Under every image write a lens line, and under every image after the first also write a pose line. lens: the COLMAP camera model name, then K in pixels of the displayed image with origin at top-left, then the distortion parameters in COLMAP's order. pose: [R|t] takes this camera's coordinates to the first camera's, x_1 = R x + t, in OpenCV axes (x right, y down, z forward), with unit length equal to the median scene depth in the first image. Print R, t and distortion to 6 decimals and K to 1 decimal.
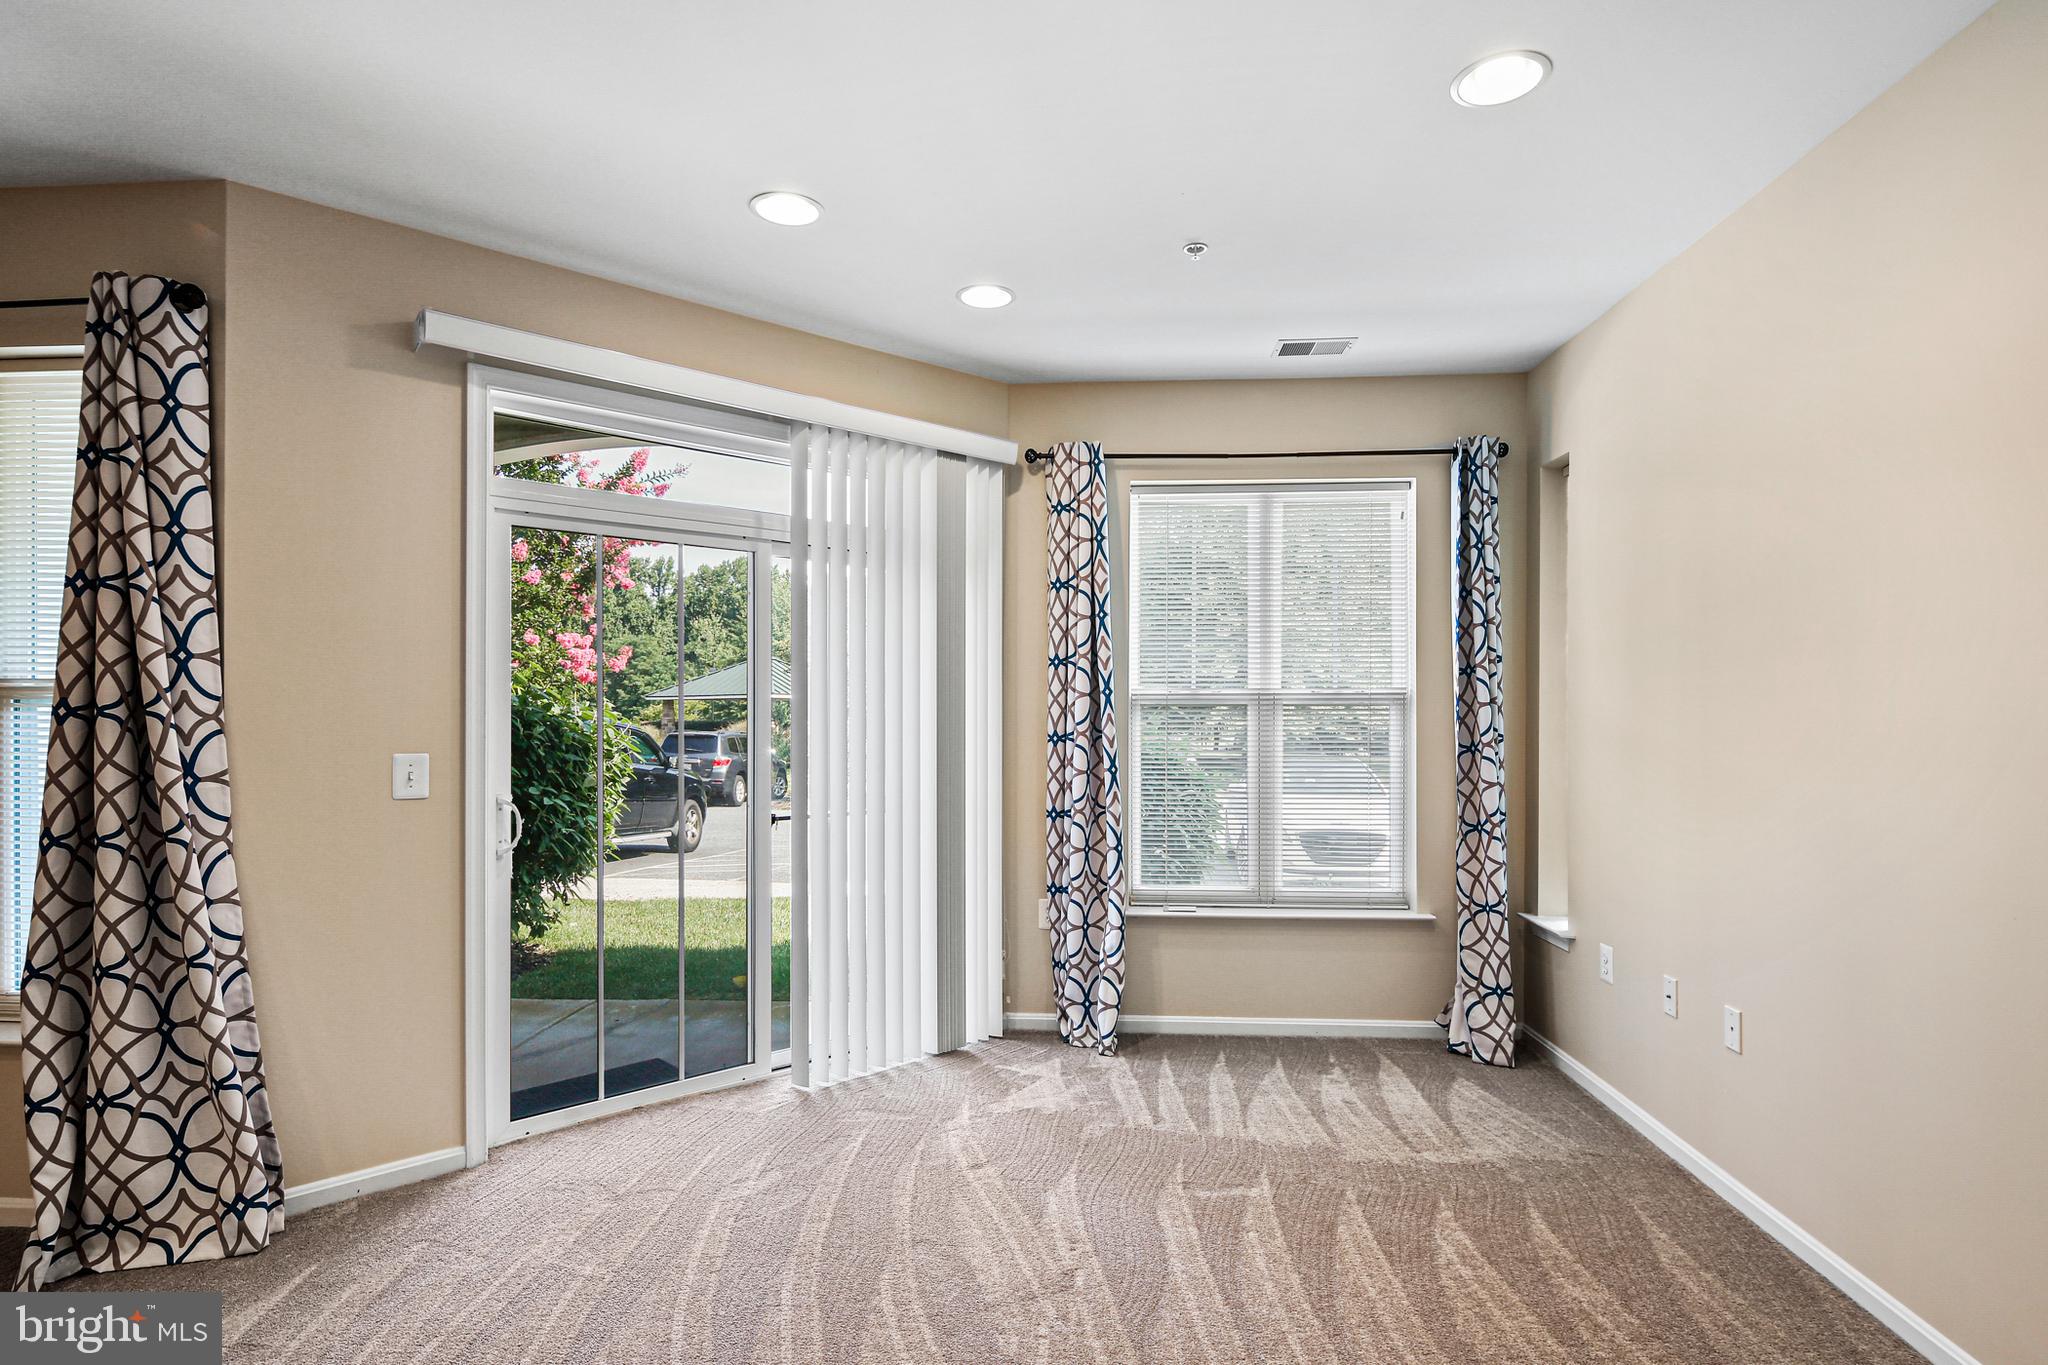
lens RADIAL K [[1030.3, 0, 1023.8], [0, 1030.3, 719.4], [0, 0, 1]] dist [0.008404, -0.007009]
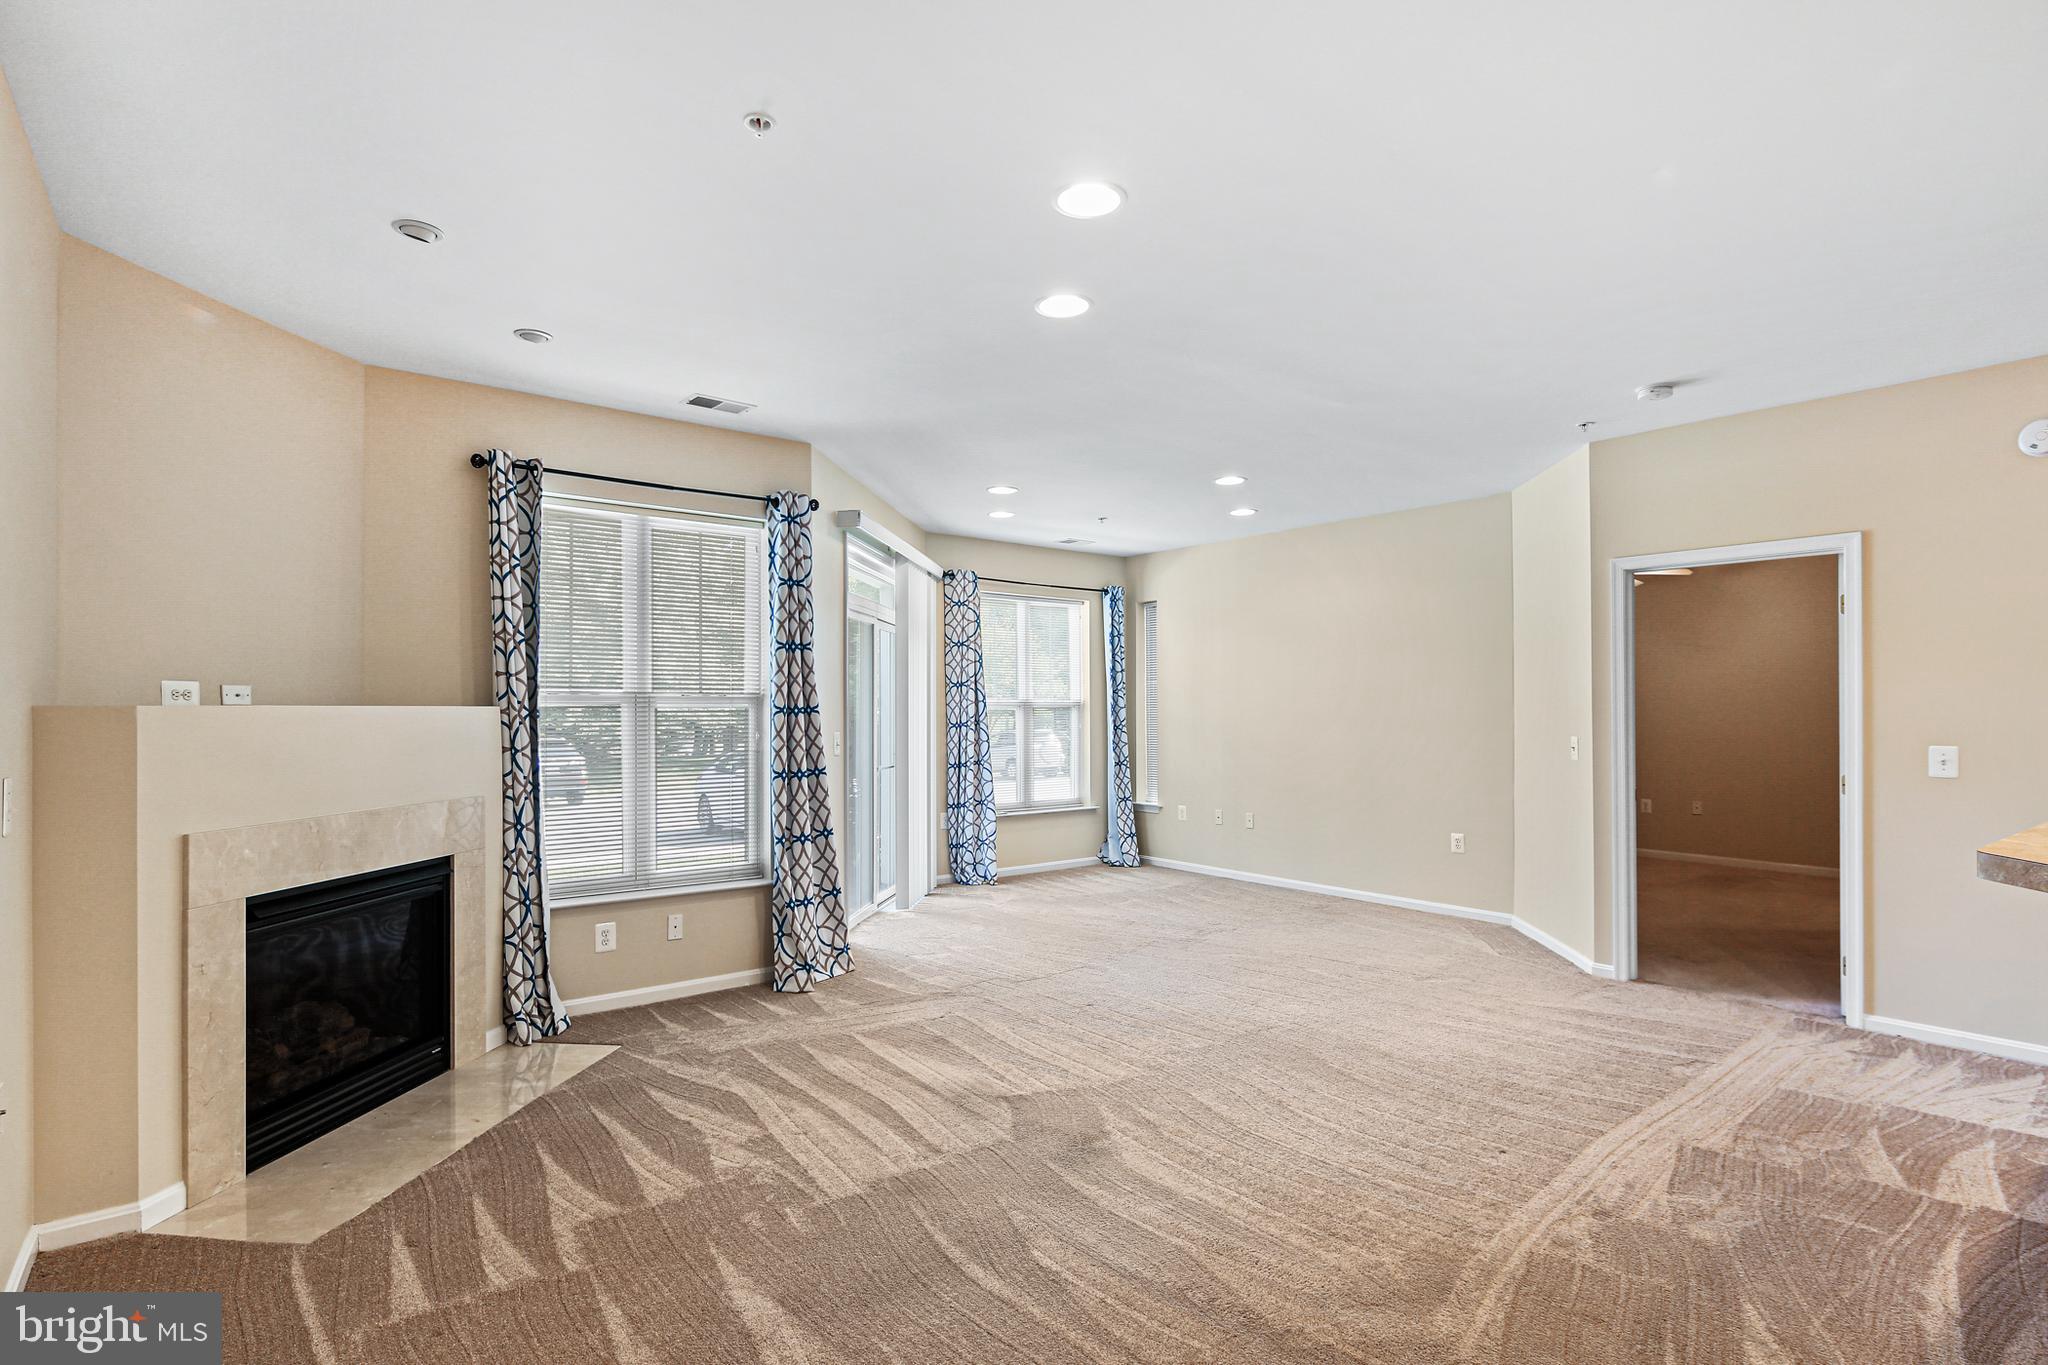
lens RADIAL K [[1018.1, 0, 1026.5], [0, 1018.1, 709.0], [0, 0, 1]] dist [0.004072, -0.001333]
pose [[0.739775, 0.001887, 0.672852, -1.855322], [0.005328, 0.999948, -0.008661, 0.009242], [-0.672833, 0.009992, 0.739727, -0.760650]]
